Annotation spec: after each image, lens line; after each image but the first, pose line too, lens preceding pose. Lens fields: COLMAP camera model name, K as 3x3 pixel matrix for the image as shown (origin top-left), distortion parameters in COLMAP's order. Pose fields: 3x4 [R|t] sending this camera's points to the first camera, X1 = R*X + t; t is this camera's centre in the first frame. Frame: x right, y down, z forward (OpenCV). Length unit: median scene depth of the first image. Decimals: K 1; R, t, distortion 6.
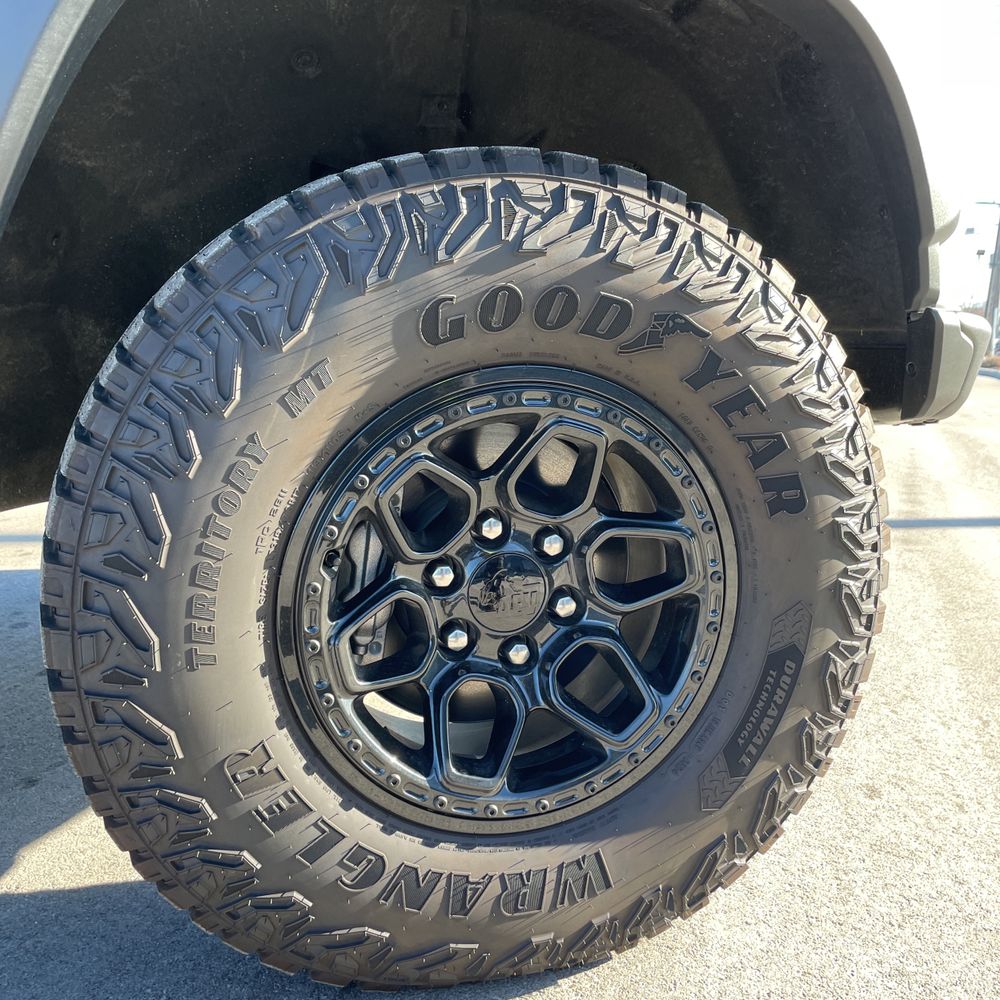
lens RADIAL K [[1001.6, 0, 494.9], [0, 1001.6, 504.3], [0, 0, 1]] dist [0.043279, 0.000000]
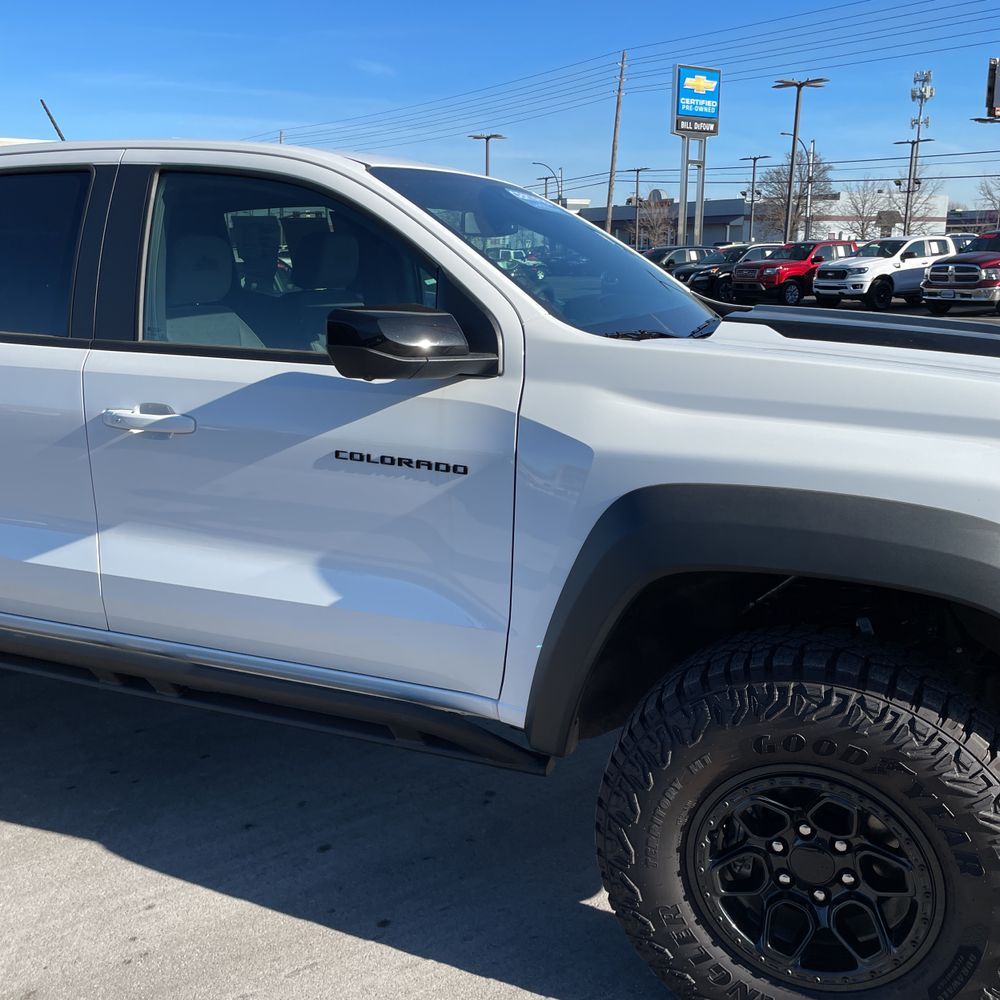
lens RADIAL K [[1001.6, 0, 523.2], [0, 1001.6, 509.8], [0, 0, 1]] dist [0.043279, 0.000000]
pose [[0.787326, 0.113270, -0.606043, 0.738532], [-0.067642, 0.992914, 0.097700, -0.806671], [0.612815, -0.035928, 0.789409, -0.911733]]
